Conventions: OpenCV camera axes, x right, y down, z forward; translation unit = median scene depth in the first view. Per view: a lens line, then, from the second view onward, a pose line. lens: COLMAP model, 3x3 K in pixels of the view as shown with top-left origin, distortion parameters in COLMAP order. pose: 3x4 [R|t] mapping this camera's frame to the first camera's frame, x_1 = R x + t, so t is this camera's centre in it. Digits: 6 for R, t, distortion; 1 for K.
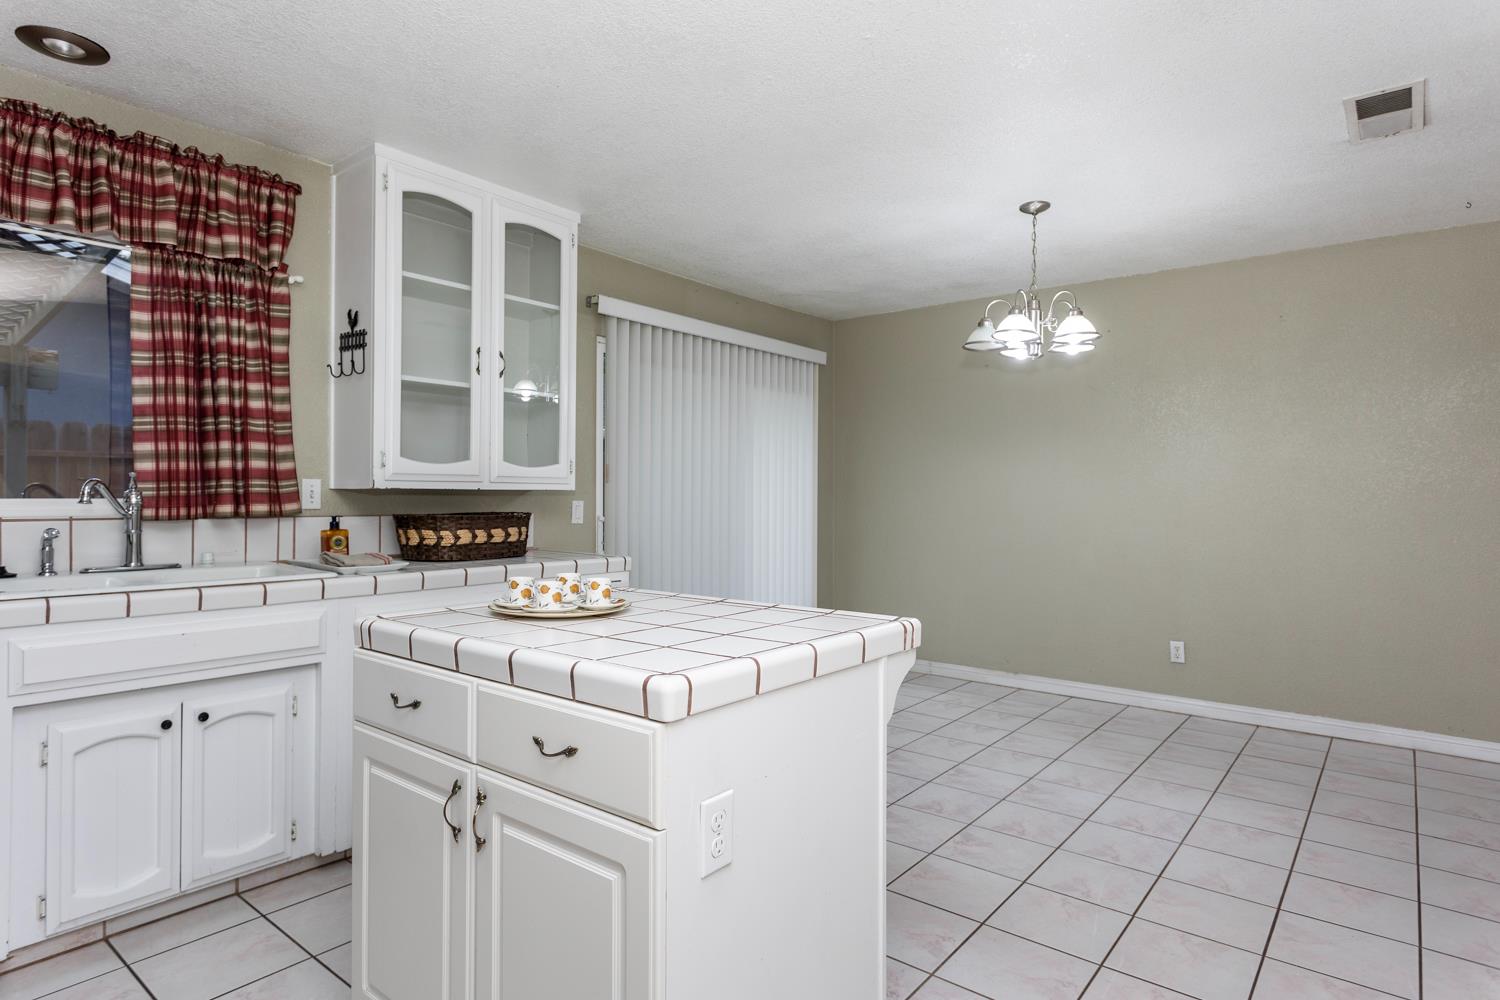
lens RADIAL K [[825.4, 0, 745.1], [0, 825.4, 490.7], [0, 0, 1]] dist [0.004733, 0.001461]
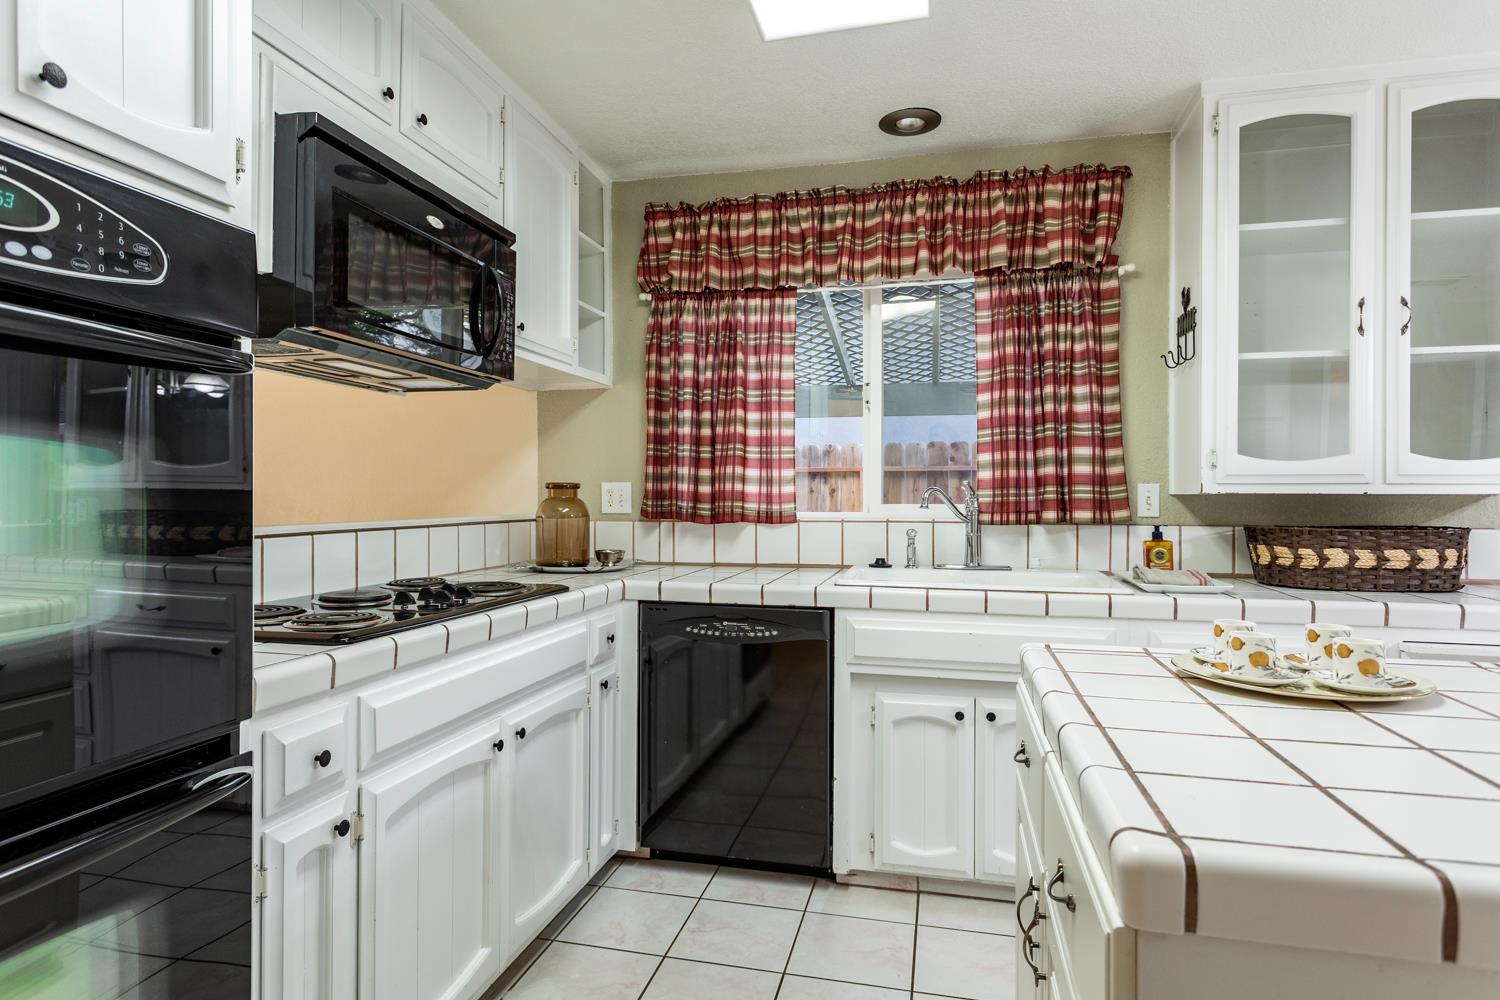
lens RADIAL K [[828.2, 0, 754.7], [0, 828.2, 495.5], [0, 0, 1]] dist [0.002310, 0.000200]
pose [[0.434214, -0.005111, -0.900795, 0.118354], [0.003787, 0.999985, -0.003848, 0.000636], [0.900802, -0.001741, 0.434227, 0.231857]]
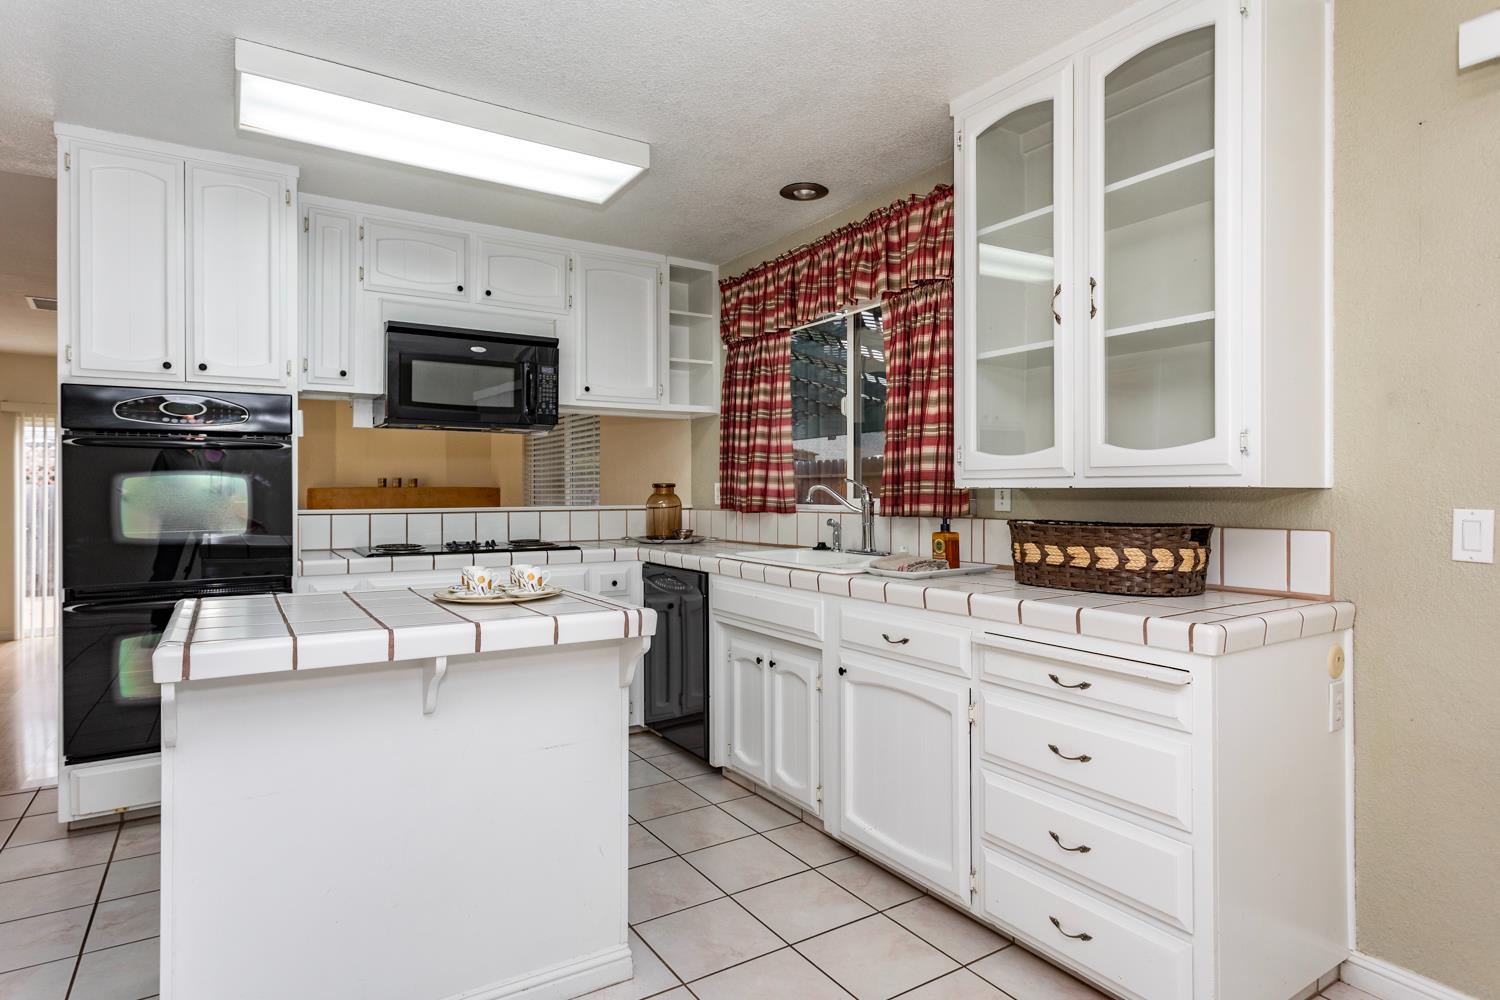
lens RADIAL K [[825.4, 0, 745.1], [0, 825.4, 490.7], [0, 0, 1]] dist [0.004733, 0.001461]
pose [[-0.319367, -0.005360, -0.947616, 0.489563], [0.004187, 0.999966, -0.007067, 0.005241], [0.947622, -0.006225, -0.319334, 1.110045]]
